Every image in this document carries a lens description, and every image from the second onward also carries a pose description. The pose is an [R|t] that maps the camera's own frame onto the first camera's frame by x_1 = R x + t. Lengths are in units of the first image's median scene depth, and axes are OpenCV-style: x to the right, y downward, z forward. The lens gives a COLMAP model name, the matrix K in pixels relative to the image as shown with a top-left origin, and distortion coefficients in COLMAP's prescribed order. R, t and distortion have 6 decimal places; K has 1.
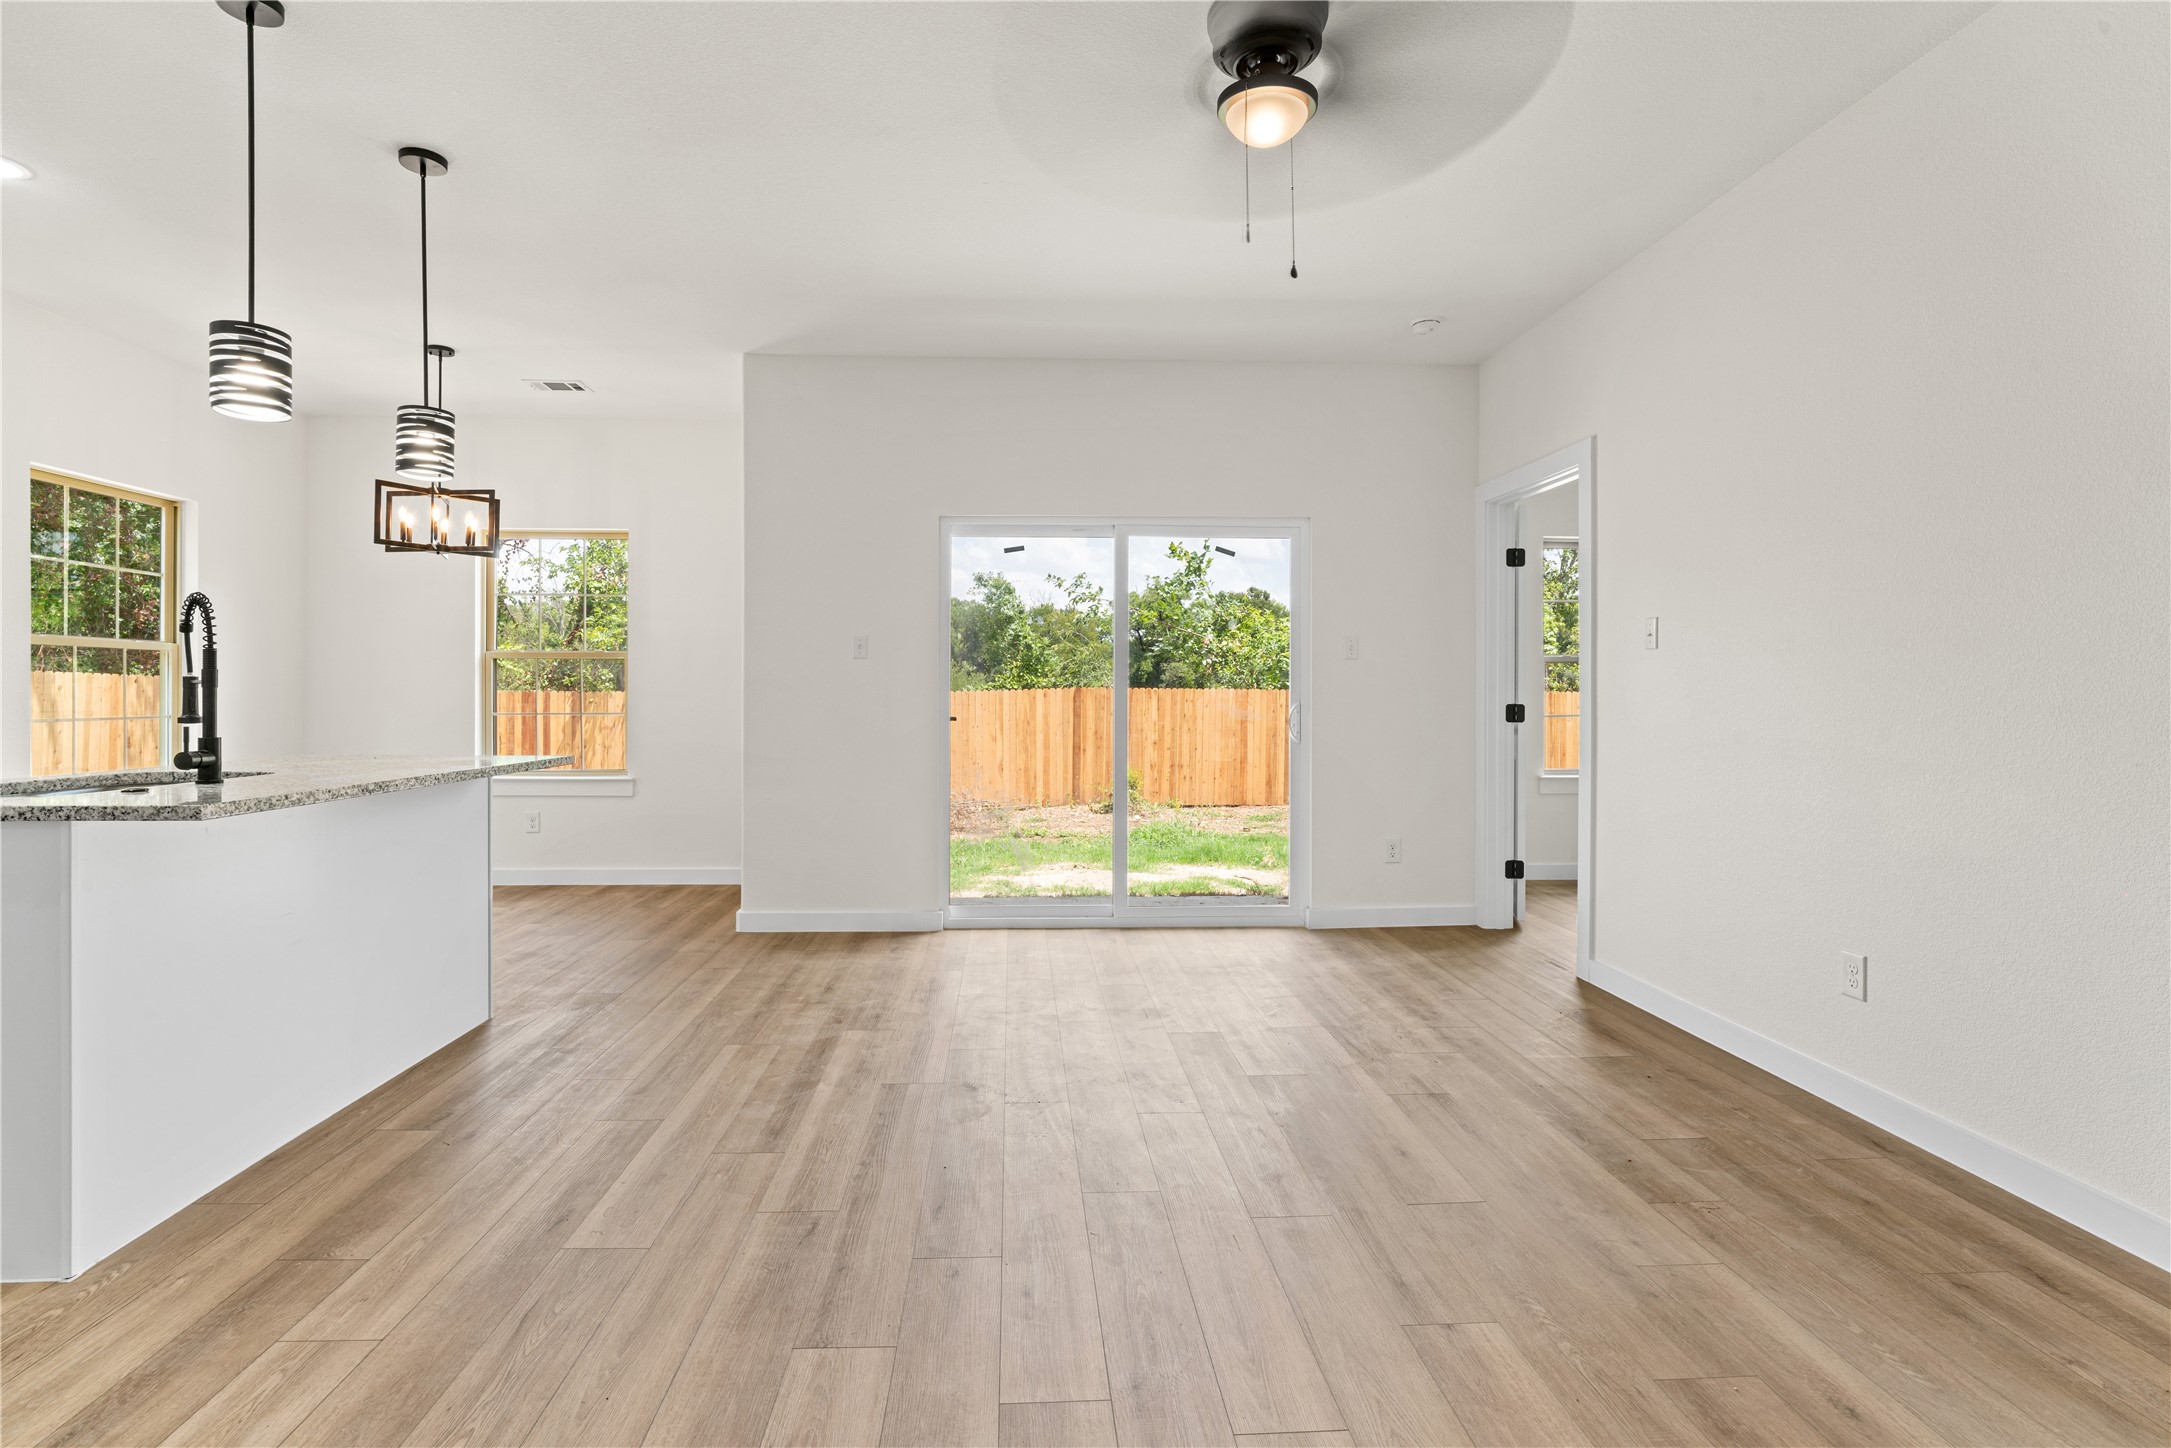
lens RADIAL K [[1029.2, 0, 1061.1], [0, 1029.2, 698.7], [0, 0, 1]] dist [-0.022028, 0.010304]
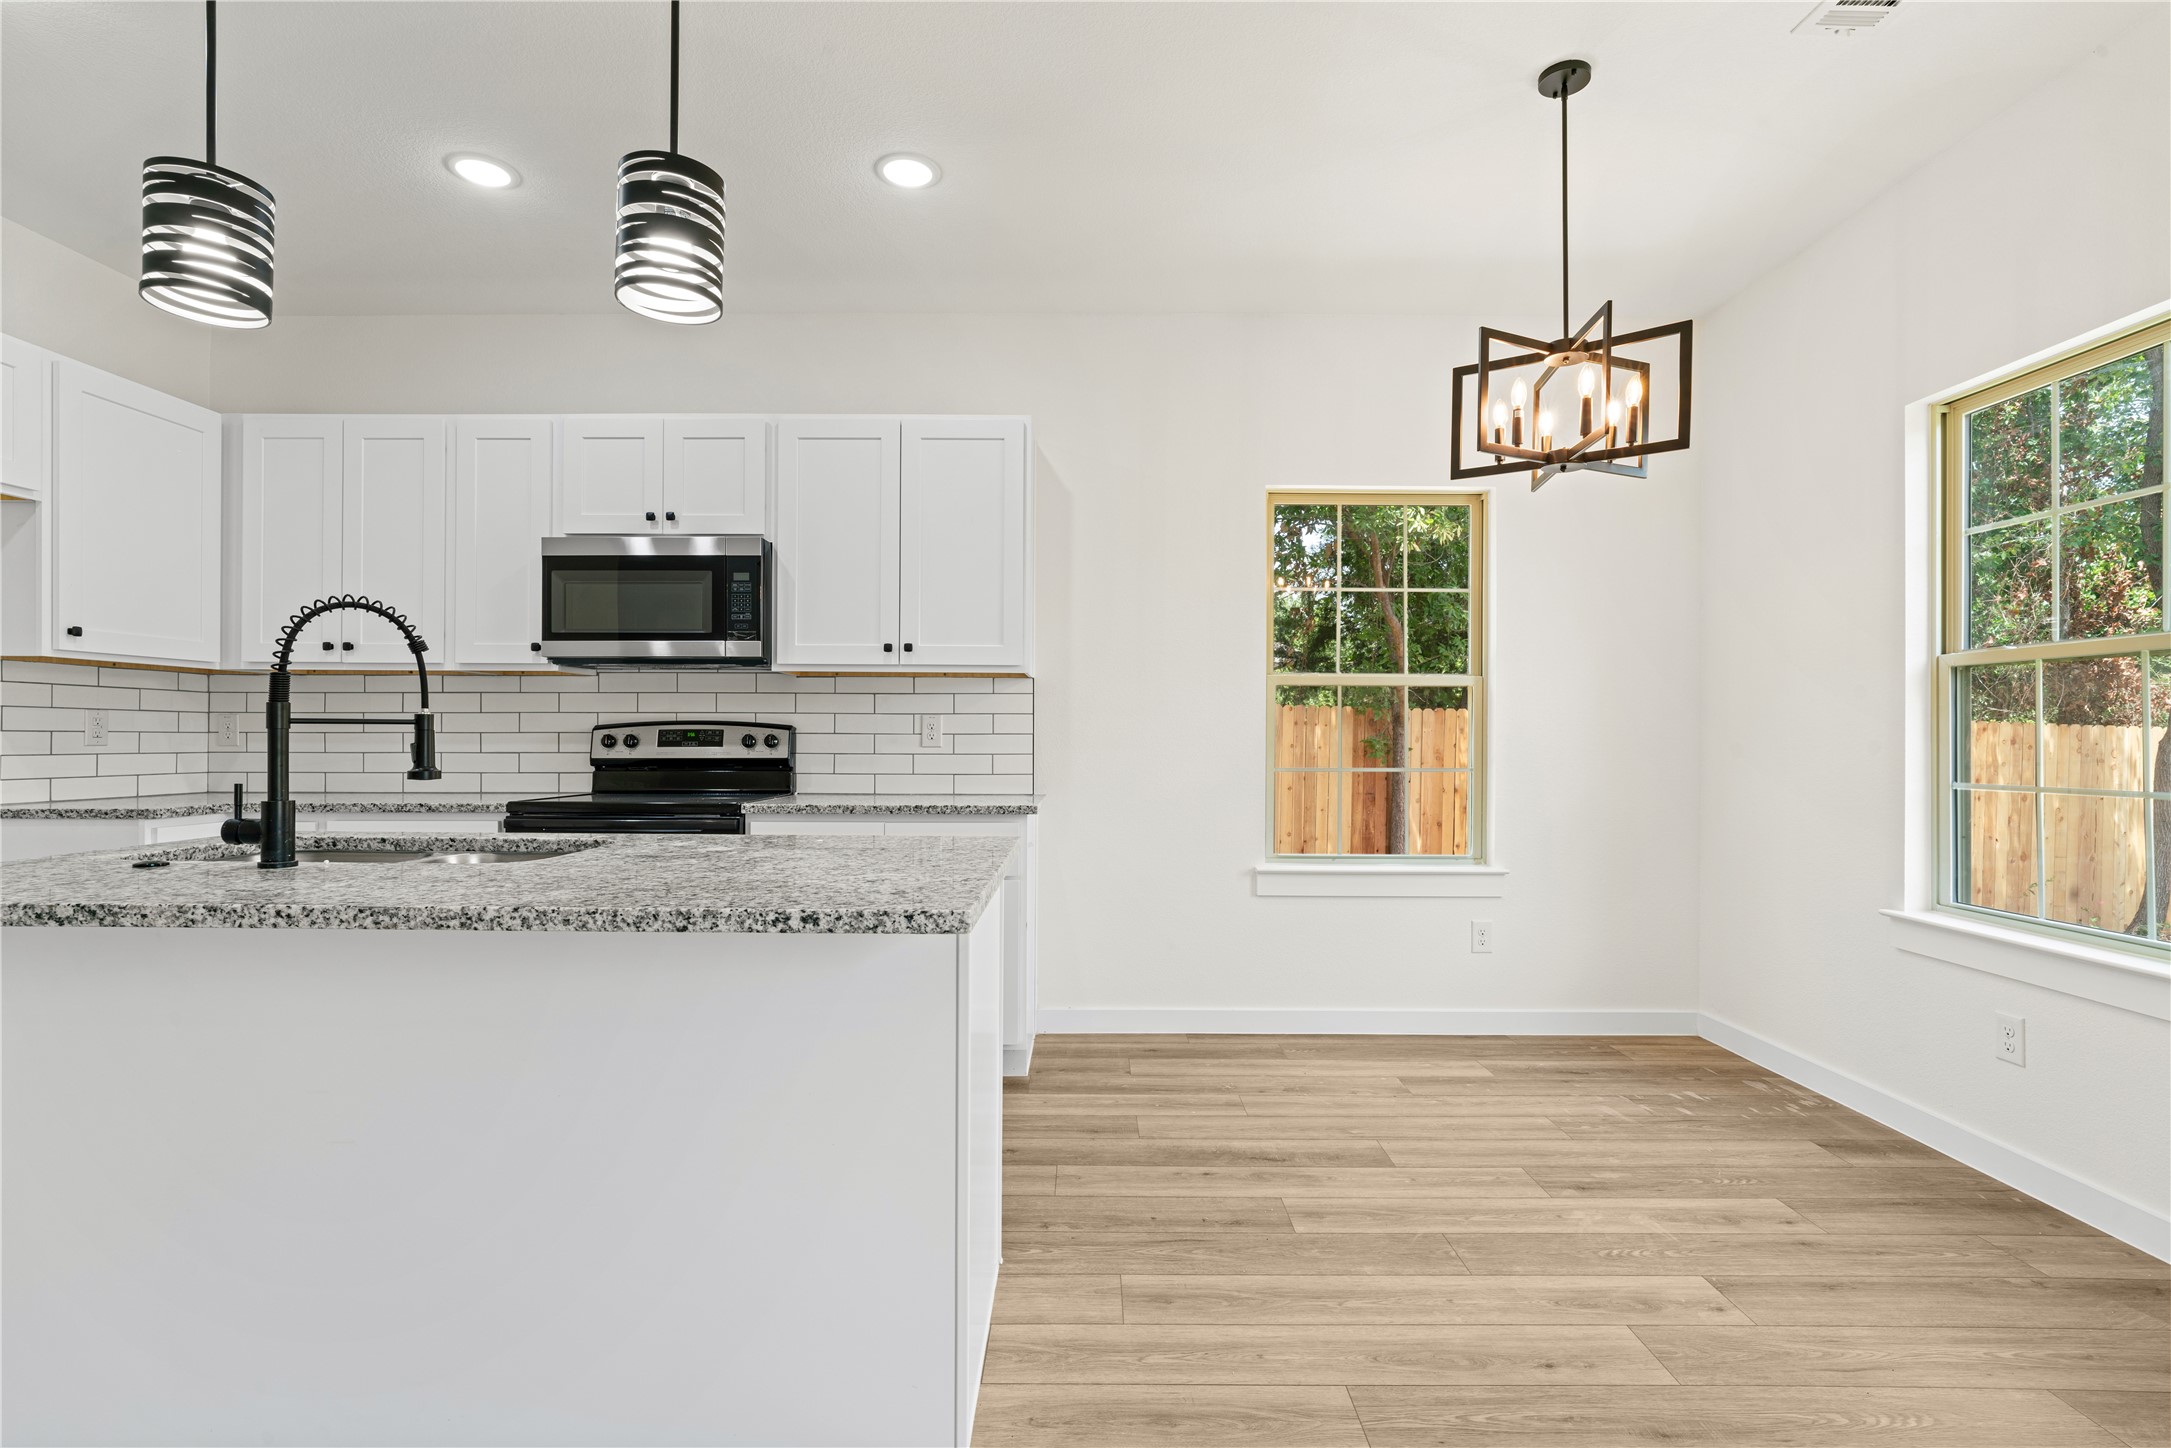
lens RADIAL K [[1016.1, 0, 1088.6], [0, 1016.1, 733.3], [0, 0, 1]] dist [-0.018022, 0.006103]
pose [[-0.047276, -0.005413, -0.998867, -0.137603], [-0.008324, 0.999953, -0.005025, -0.007279], [0.998847, 0.008077, -0.047319, 1.237683]]
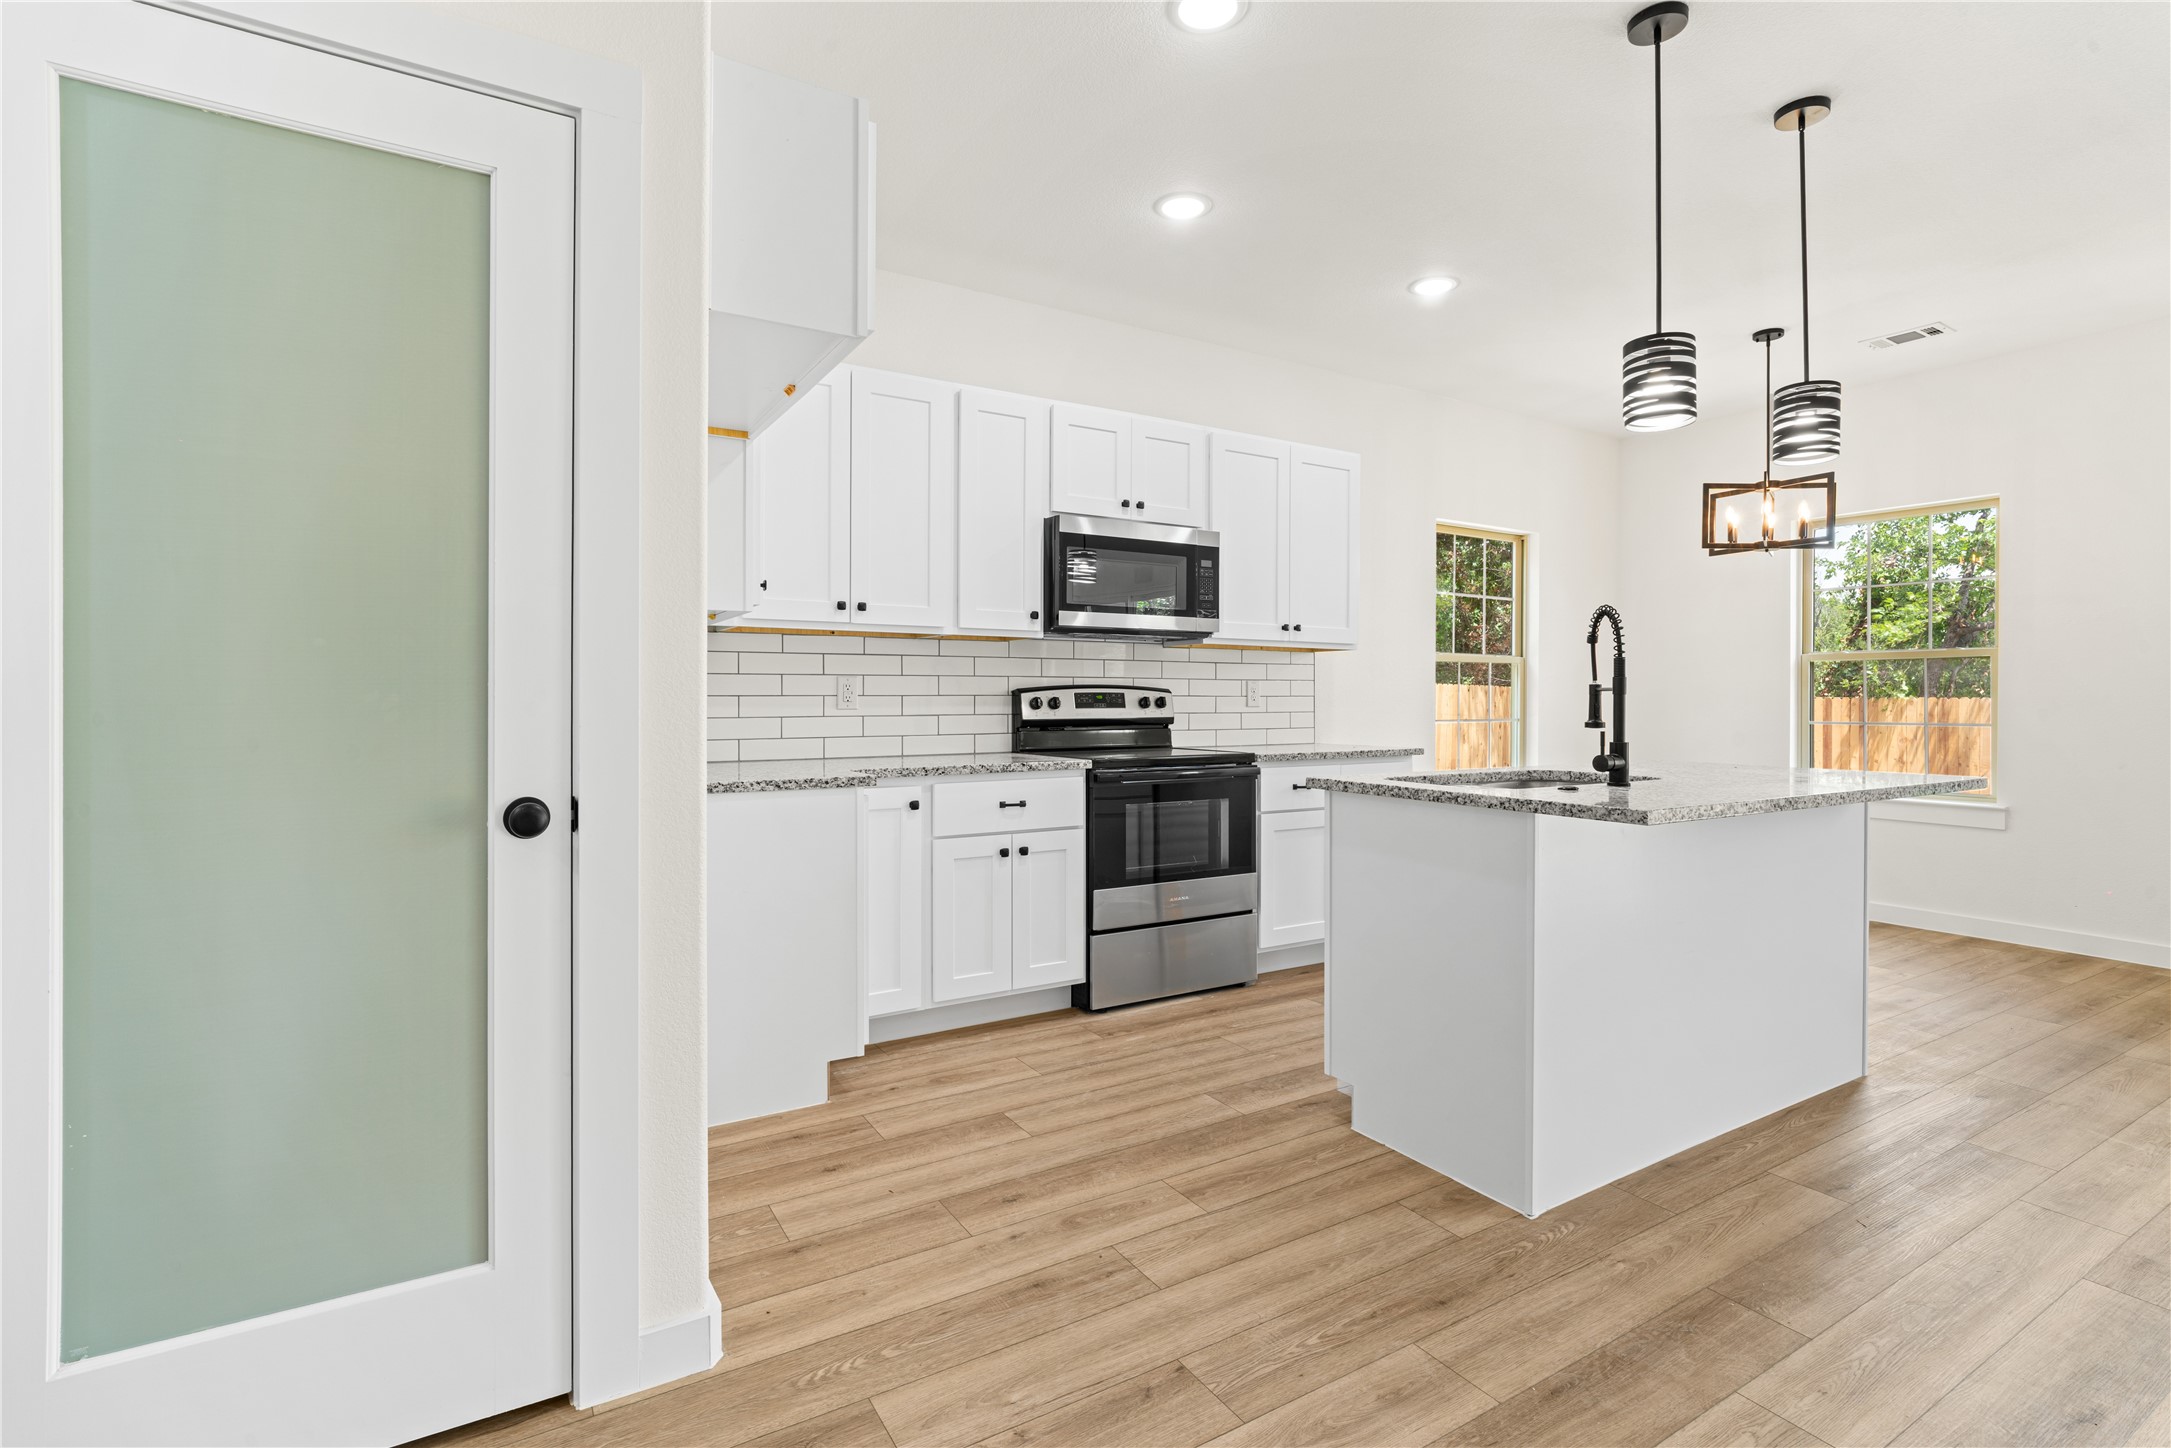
lens RADIAL K [[1016.6, 0, 1090.5], [0, 1016.6, 703.2], [0, 0, 1]] dist [-0.021264, 0.009345]
pose [[0.474970, 0.002303, -0.879999, -0.139149], [-0.004103, 0.999991, 0.000402, -0.000098], [0.879992, 0.003420, 0.474975, 0.020695]]
